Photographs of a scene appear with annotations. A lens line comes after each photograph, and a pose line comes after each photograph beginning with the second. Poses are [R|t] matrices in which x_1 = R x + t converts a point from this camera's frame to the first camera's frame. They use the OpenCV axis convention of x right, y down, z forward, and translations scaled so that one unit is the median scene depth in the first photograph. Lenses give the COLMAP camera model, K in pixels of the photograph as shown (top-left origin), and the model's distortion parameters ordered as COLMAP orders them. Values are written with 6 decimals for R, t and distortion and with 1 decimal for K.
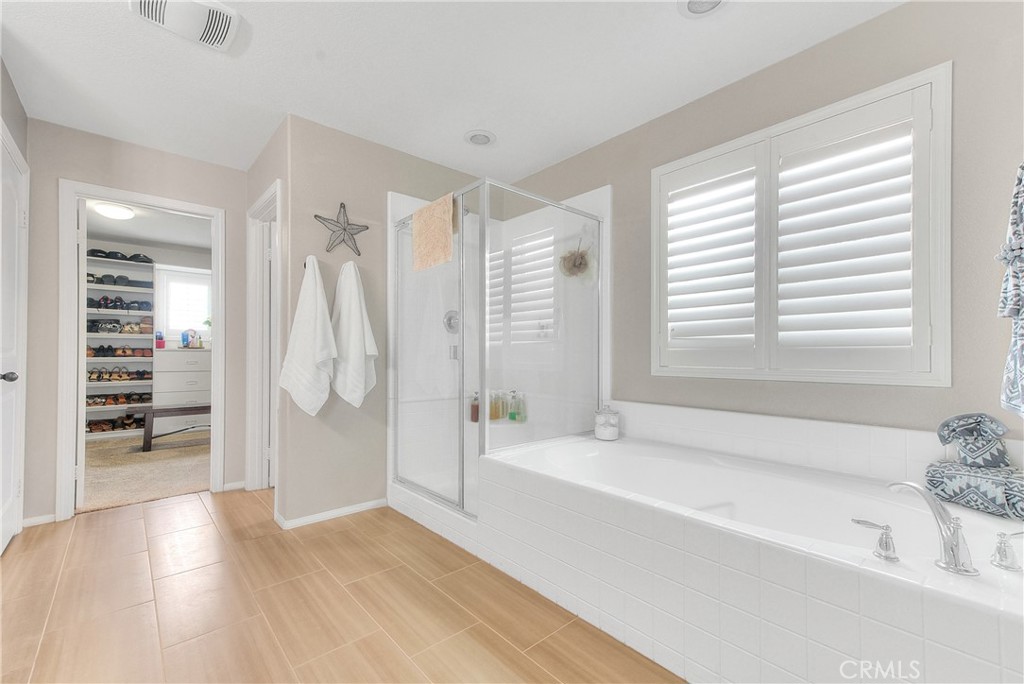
lens RADIAL K [[444.9, 0, 512.0], [0, 444.9, 342.0], [0, 0, 1]] dist [0.002417, 0.000187]
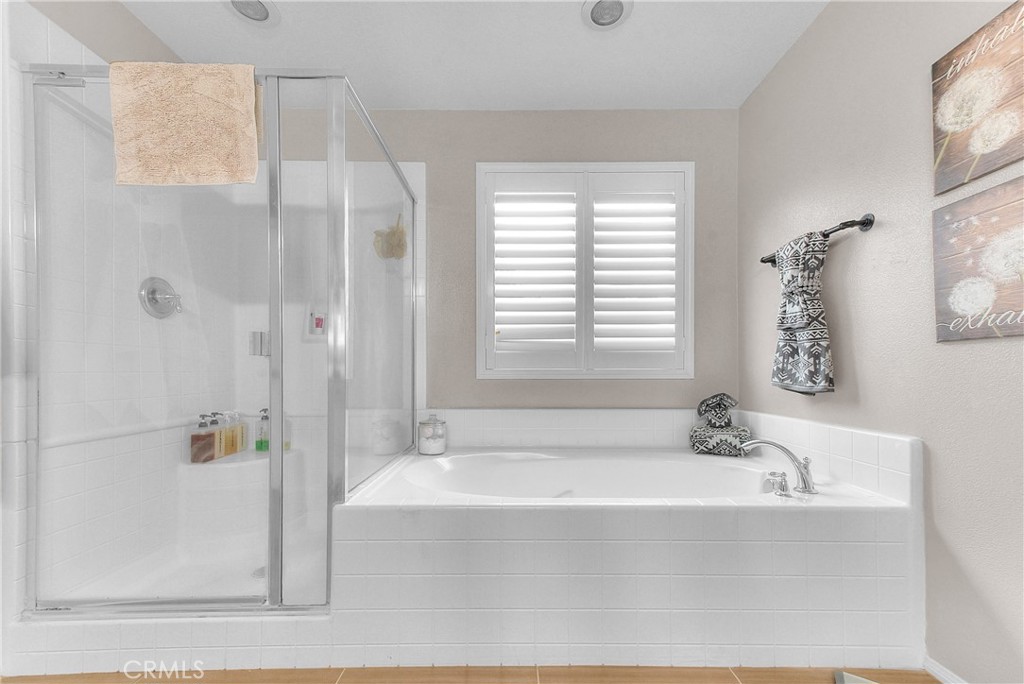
lens RADIAL K [[410.2, 0, 493.3], [0, 410.2, 368.4], [0, 0, 1]] dist [0.008688, 0.000221]
pose [[0.642584, 0.006489, 0.766188, -0.371327], [-0.019223, 0.999786, 0.007655, 0.049593], [-0.765974, -0.019647, 0.642571, 0.447115]]
